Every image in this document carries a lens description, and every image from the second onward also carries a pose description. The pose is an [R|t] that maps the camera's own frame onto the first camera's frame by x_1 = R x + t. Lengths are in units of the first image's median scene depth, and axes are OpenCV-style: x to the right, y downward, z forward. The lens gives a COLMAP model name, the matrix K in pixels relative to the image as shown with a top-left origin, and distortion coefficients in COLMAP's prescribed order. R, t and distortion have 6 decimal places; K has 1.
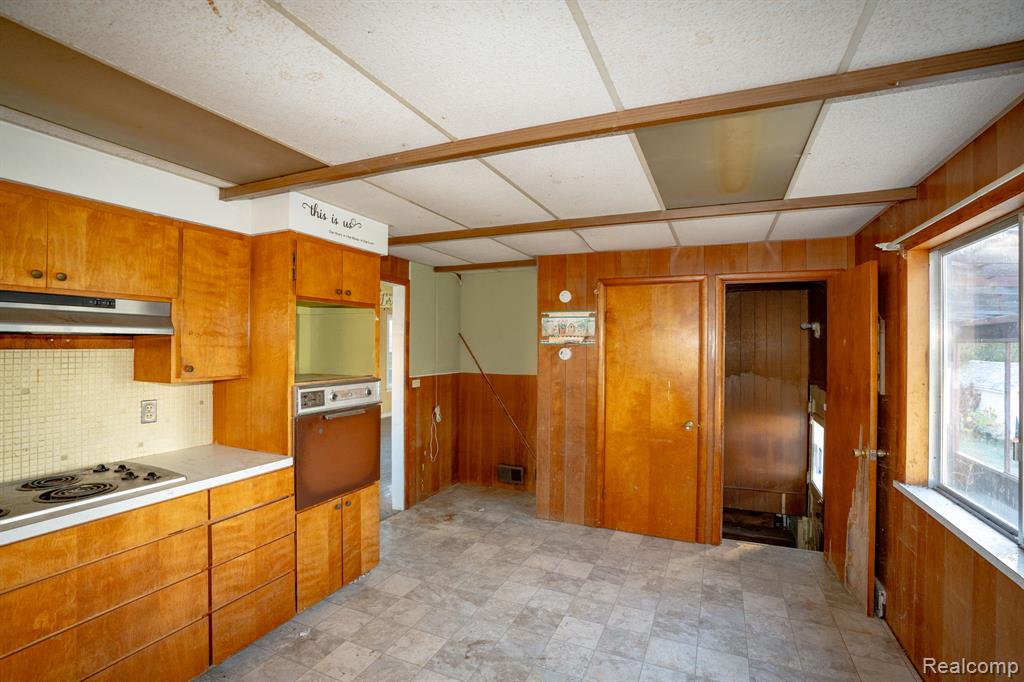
lens RADIAL K [[475.5, 0, 513.7], [0, 475.5, 342.7], [0, 0, 1]] dist [-0.006394, 0.000260]
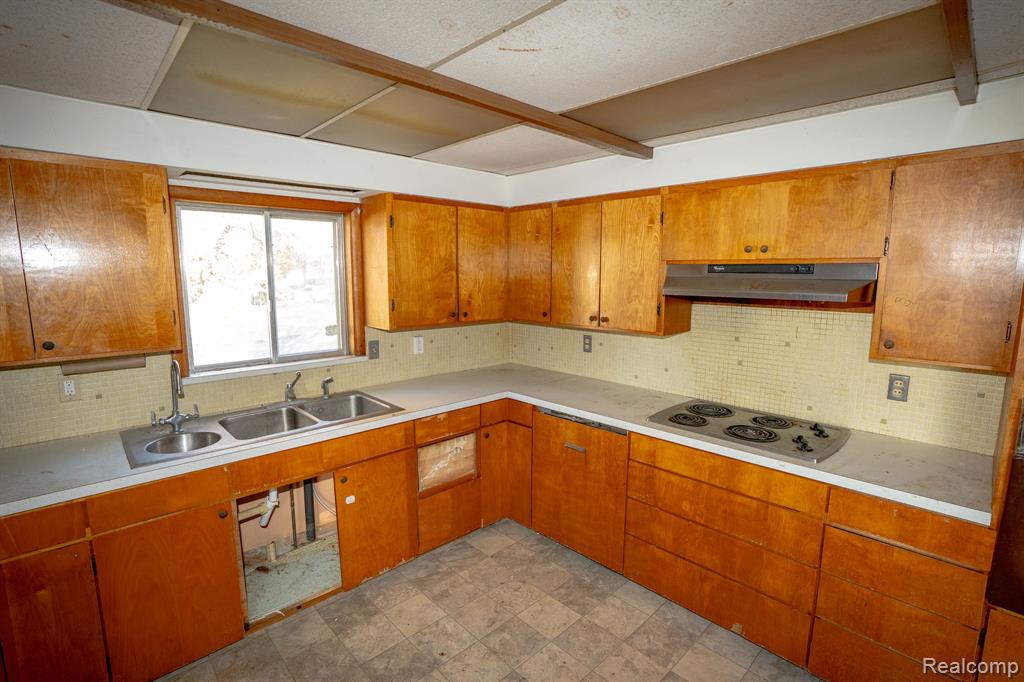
lens RADIAL K [[475.5, 0, 512.4], [0, 475.5, 344.5], [0, 0, 1]] dist [-0.006394, 0.000260]
pose [[-0.366496, 0.126456, -0.921786, 0.325864], [-0.006835, 0.990328, 0.138577, -0.056548], [0.930395, 0.057089, -0.362087, 0.756623]]
